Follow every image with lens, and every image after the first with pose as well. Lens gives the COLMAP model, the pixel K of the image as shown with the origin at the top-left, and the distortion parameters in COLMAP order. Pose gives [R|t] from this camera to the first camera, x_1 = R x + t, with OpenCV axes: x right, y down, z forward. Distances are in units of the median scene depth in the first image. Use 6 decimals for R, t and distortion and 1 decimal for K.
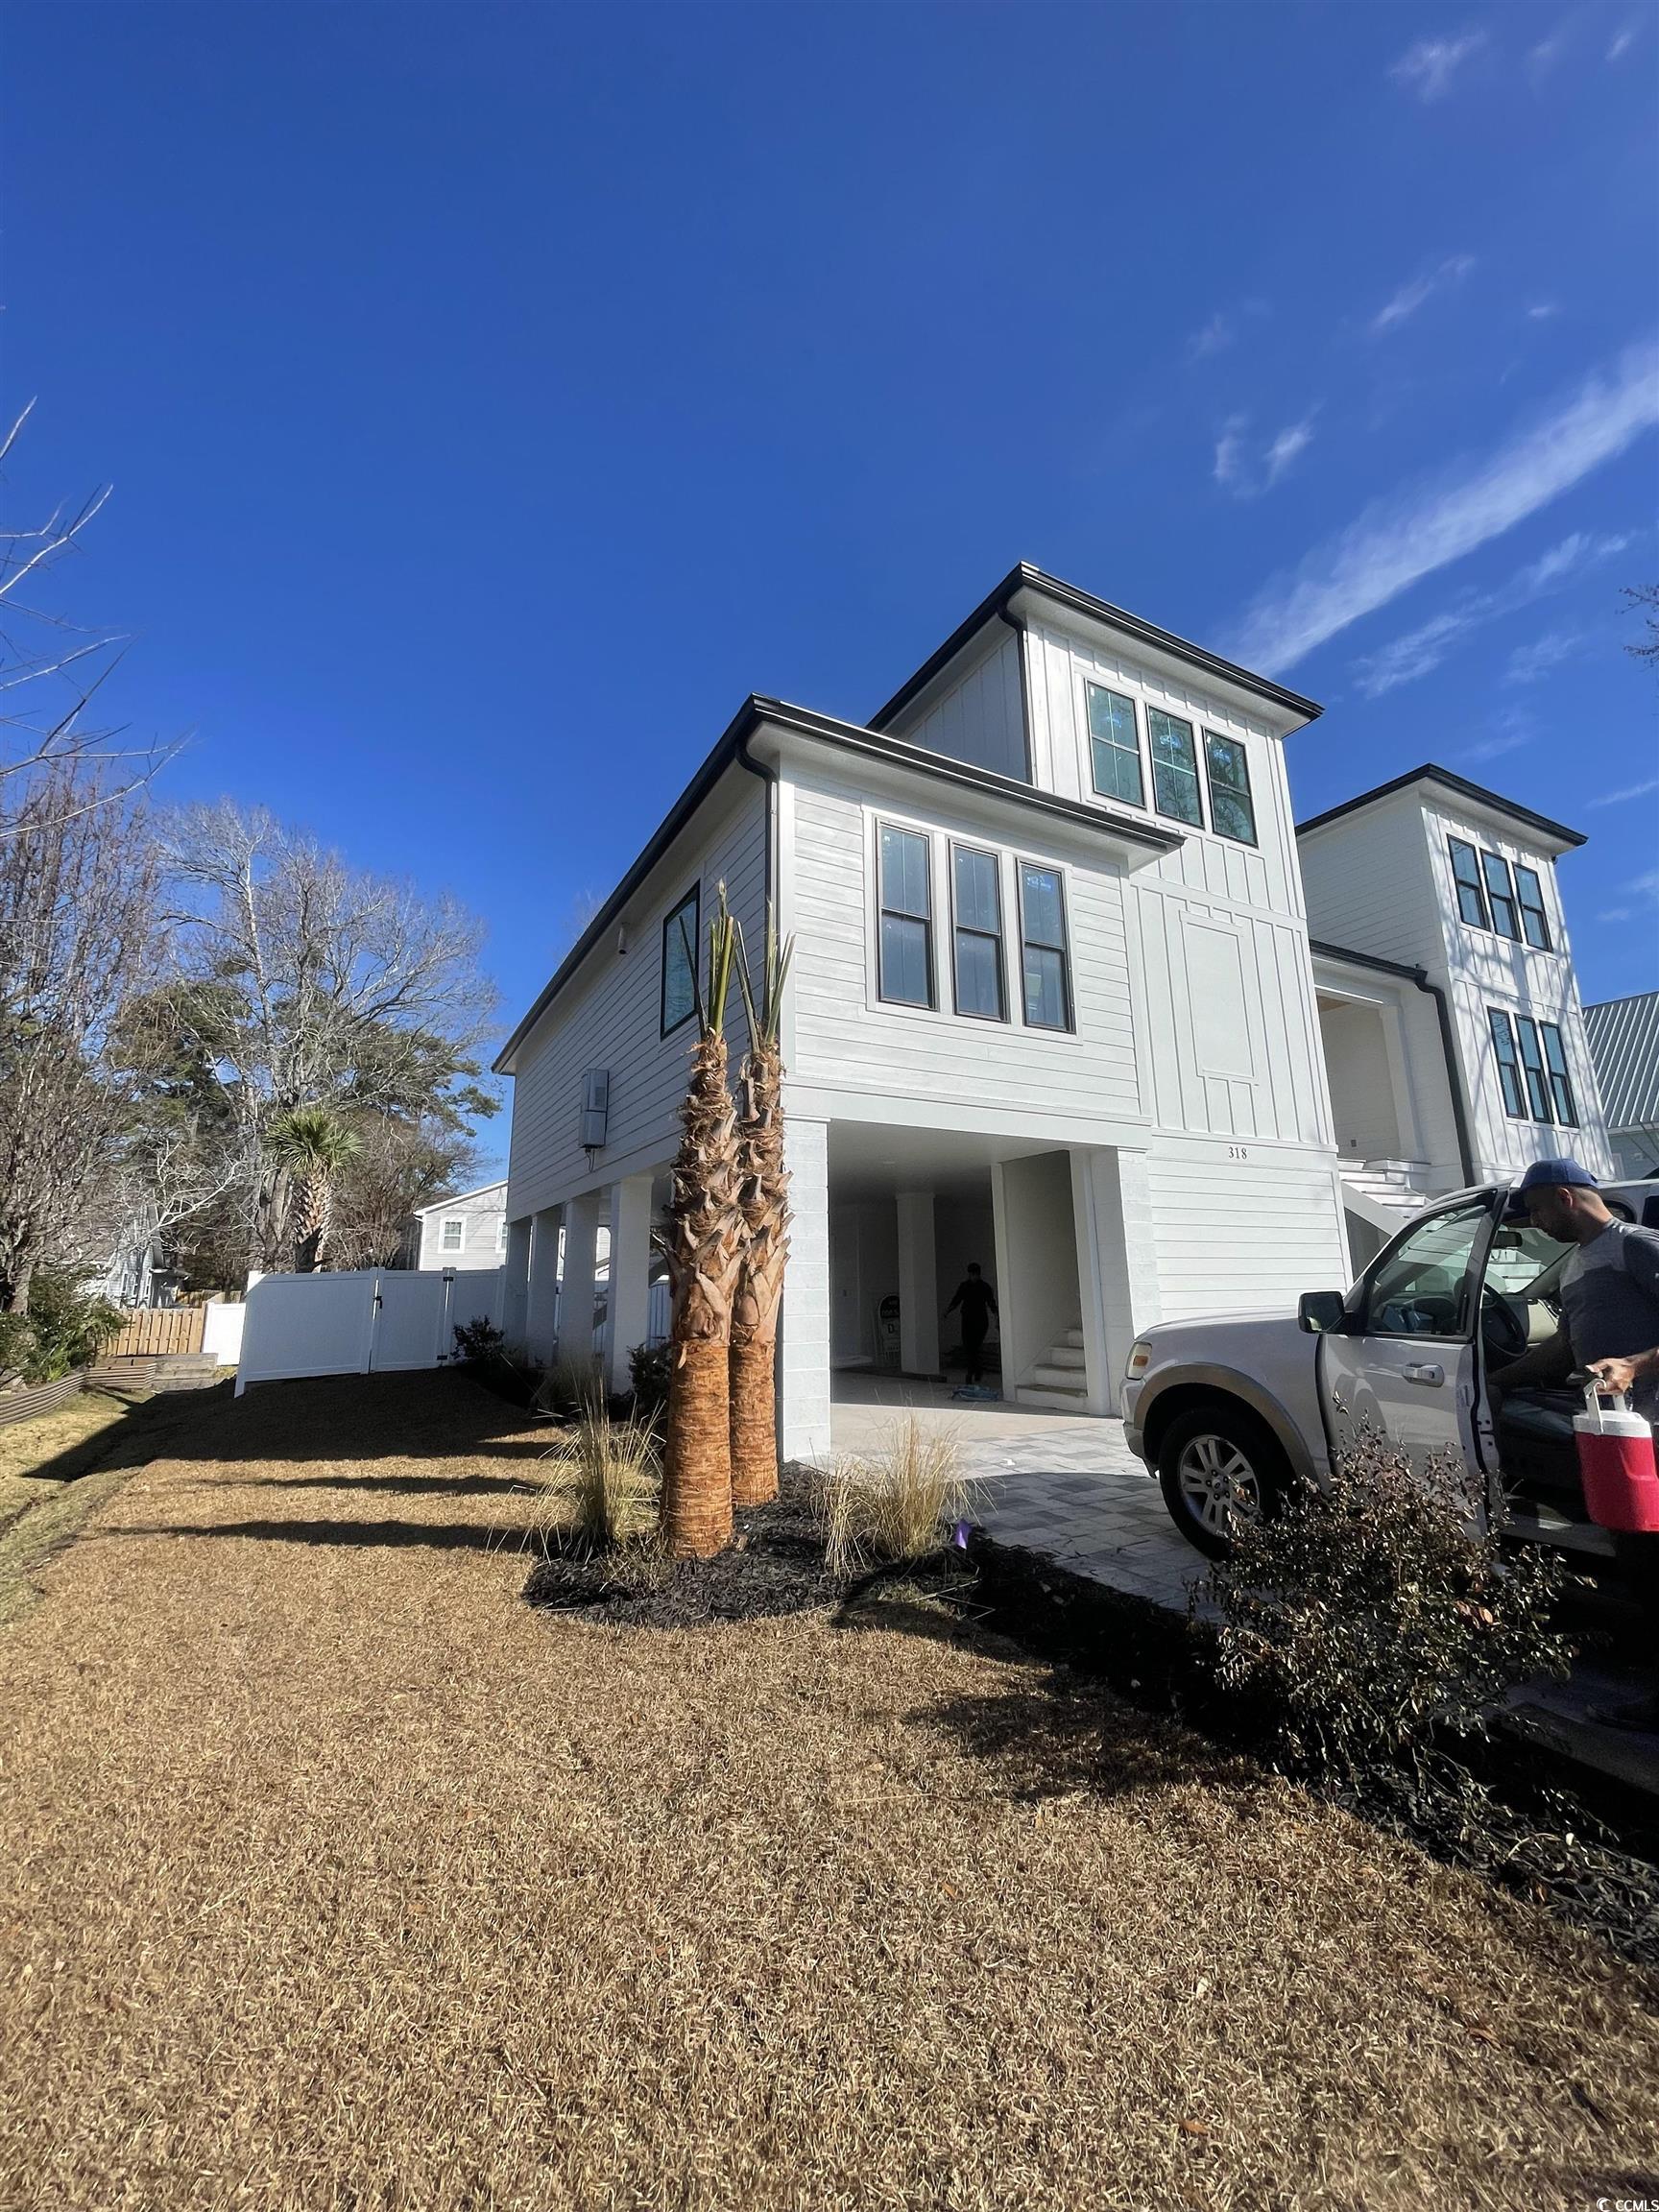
lens RADIAL K [[891.3, 0, 838.6], [0, 891.3, 1088.8], [0, 0, 1]] dist [0.000319, 0.000353]
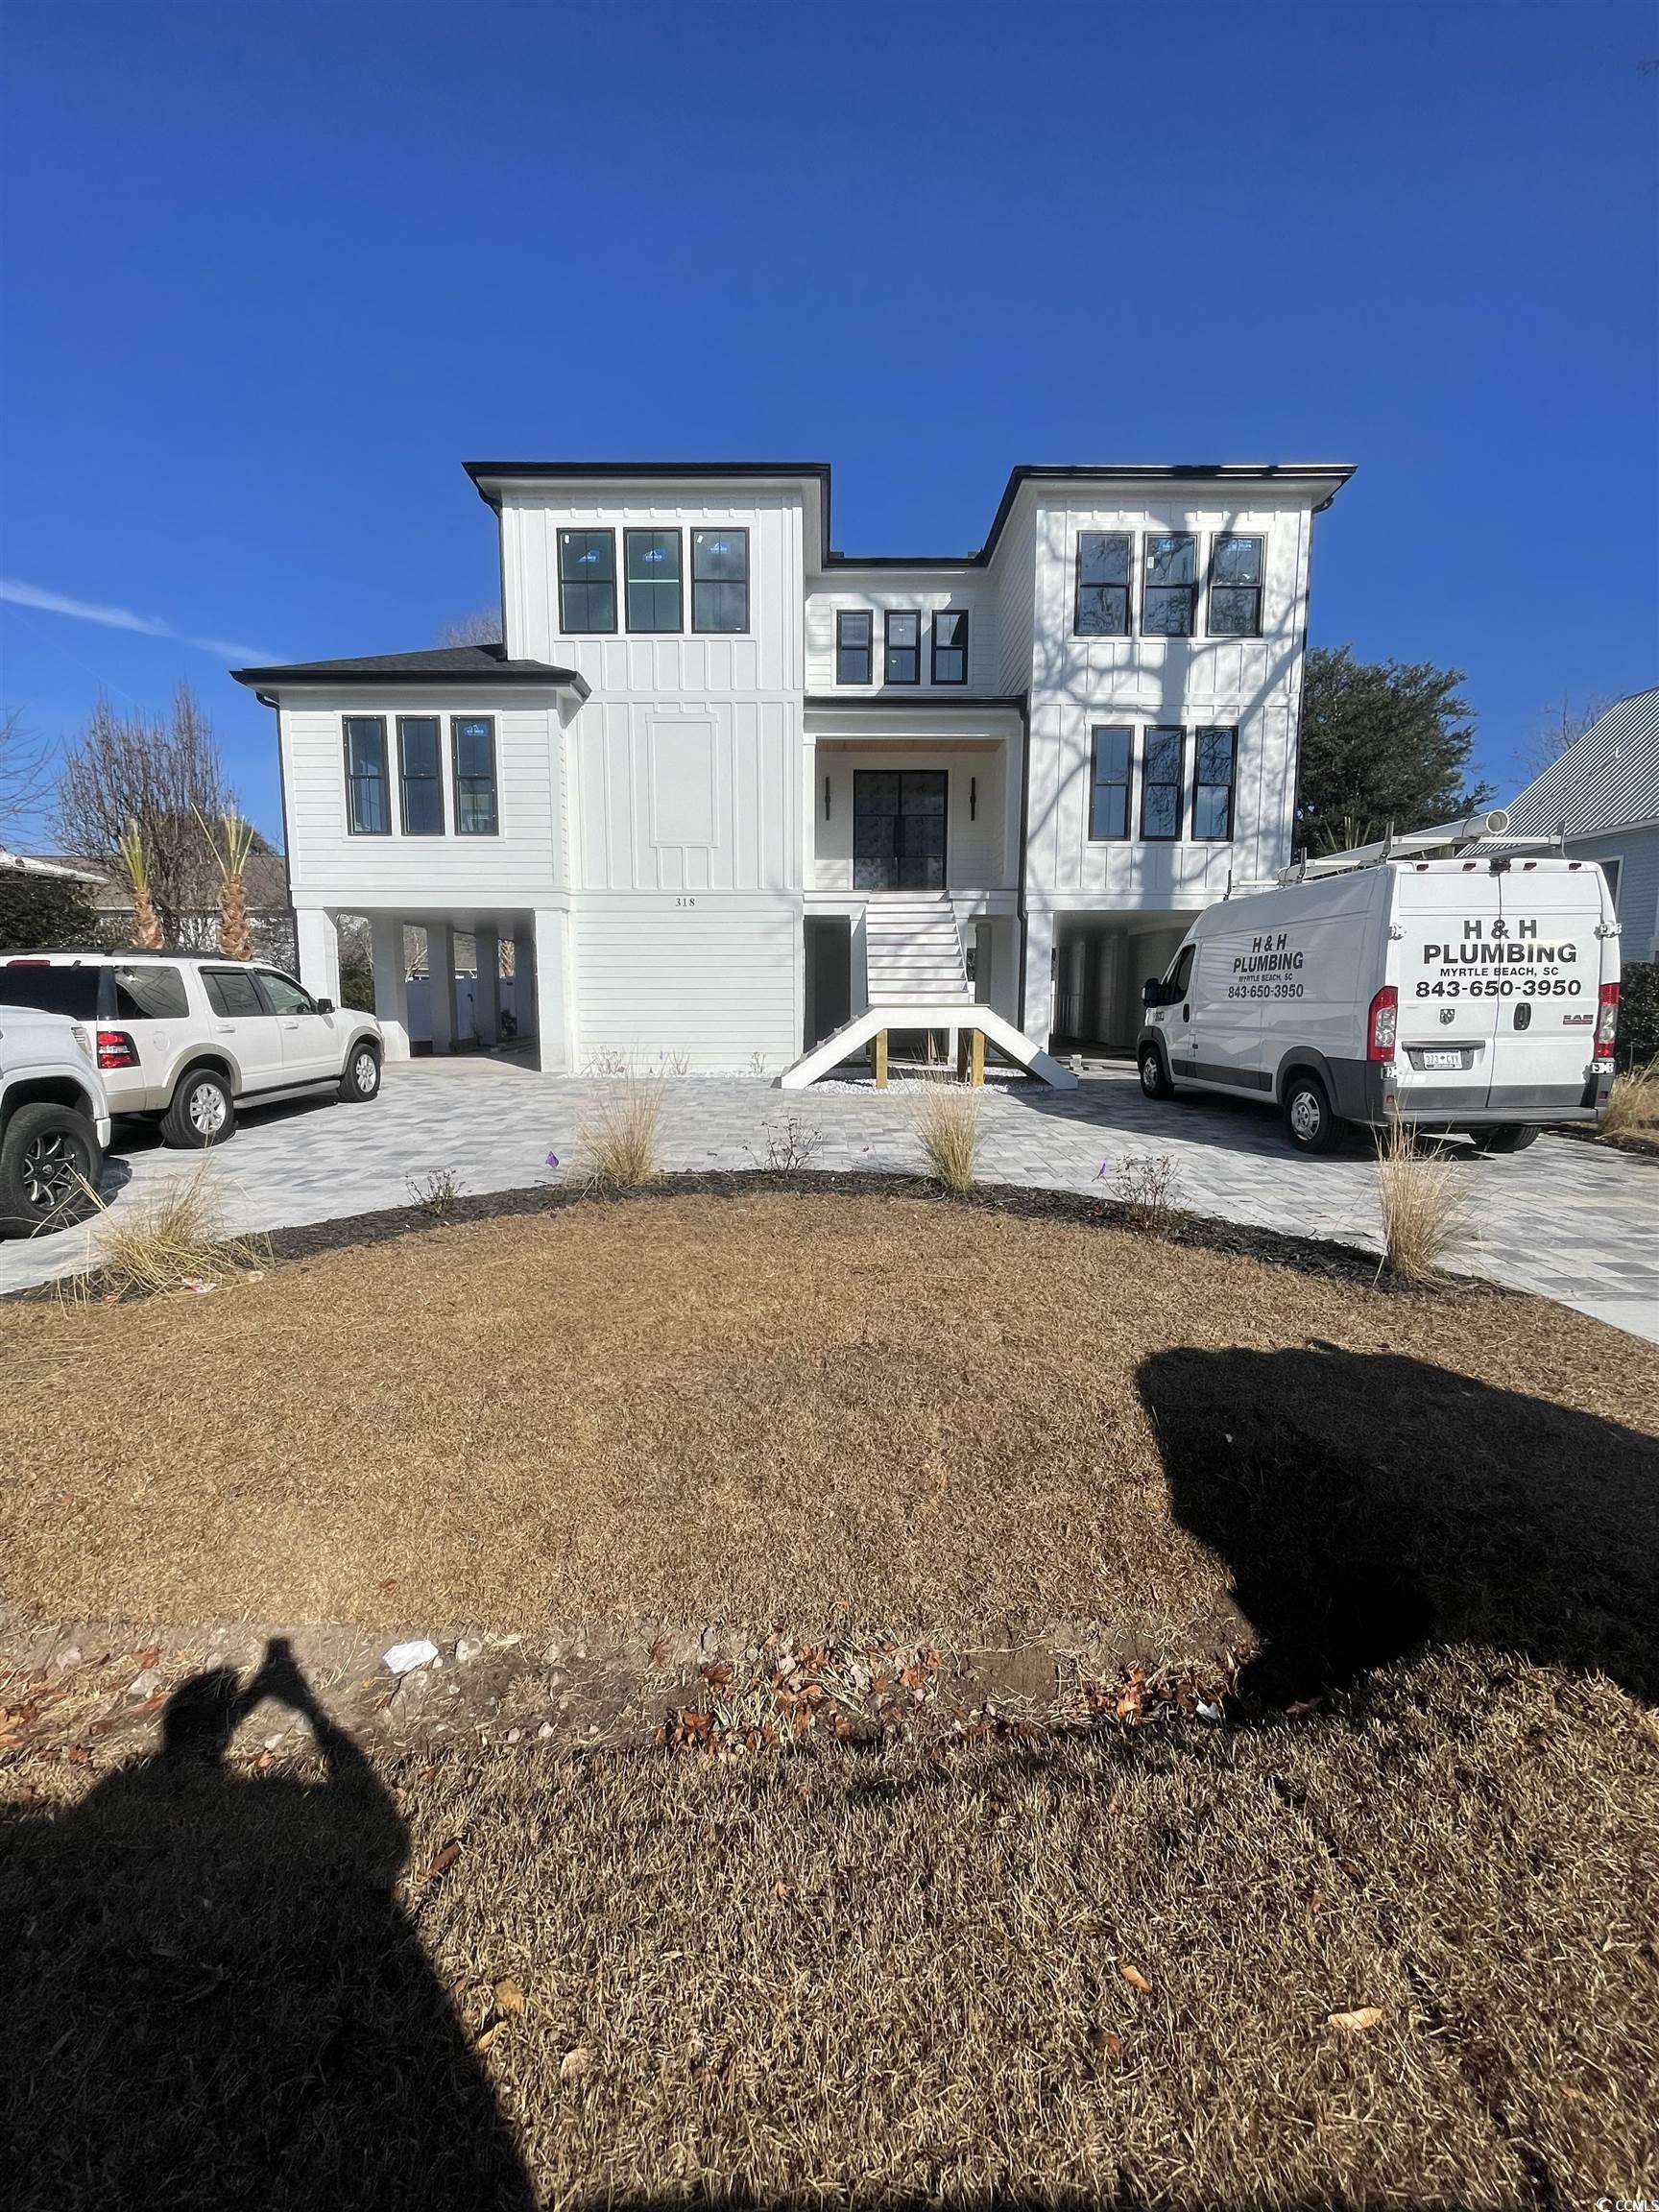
lens RADIAL K [[891.3, 0, 830.2], [0, 891.3, 1100.8], [0, 0, 1]] dist [0.000319, 0.000353]
pose [[0.879543, 0.061896, -0.471776, 0.960753], [0.094610, 0.948956, 0.300884, -0.021972], [0.466318, -0.309275, 0.828792, -0.099008]]
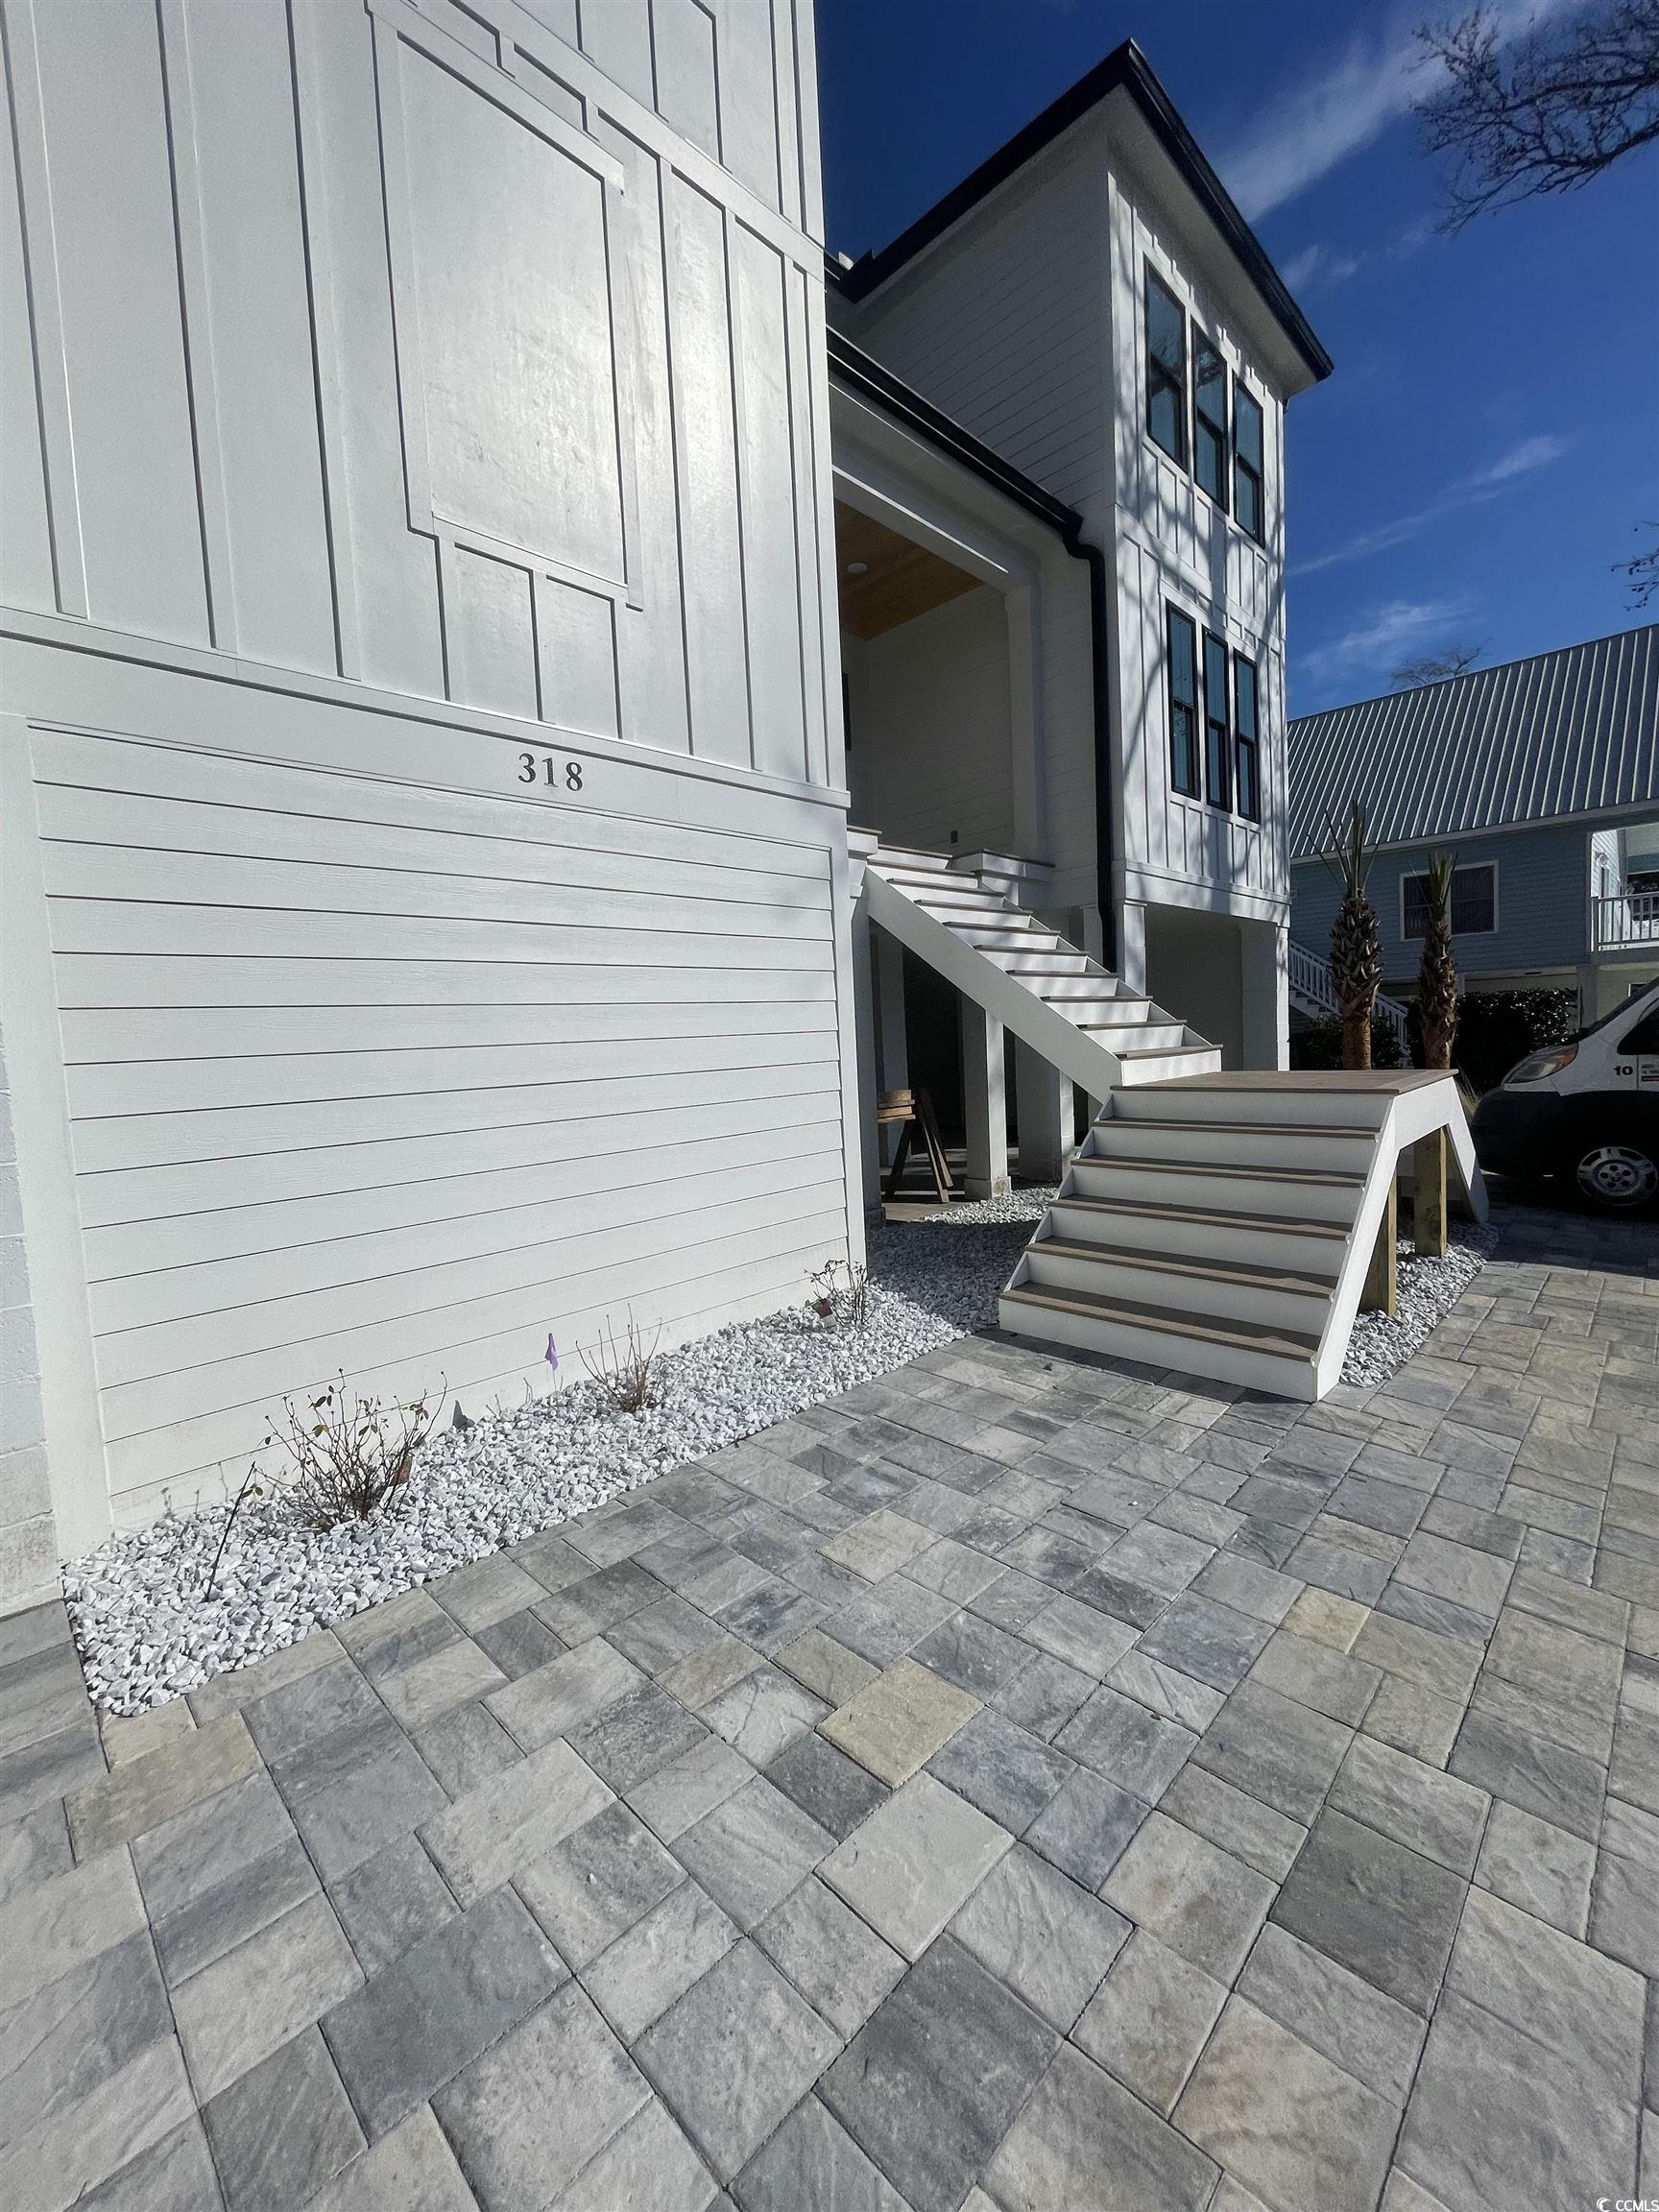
lens RADIAL K [[891.3, 0, 833.2], [0, 891.3, 1086.7], [0, 0, 1]] dist [0.000319, 0.000353]
pose [[0.959648, -0.048518, 0.276988, 0.329392], [-0.026483, 0.965032, 0.260792, 0.071829], [-0.279956, -0.257604, 0.924805, 0.422765]]
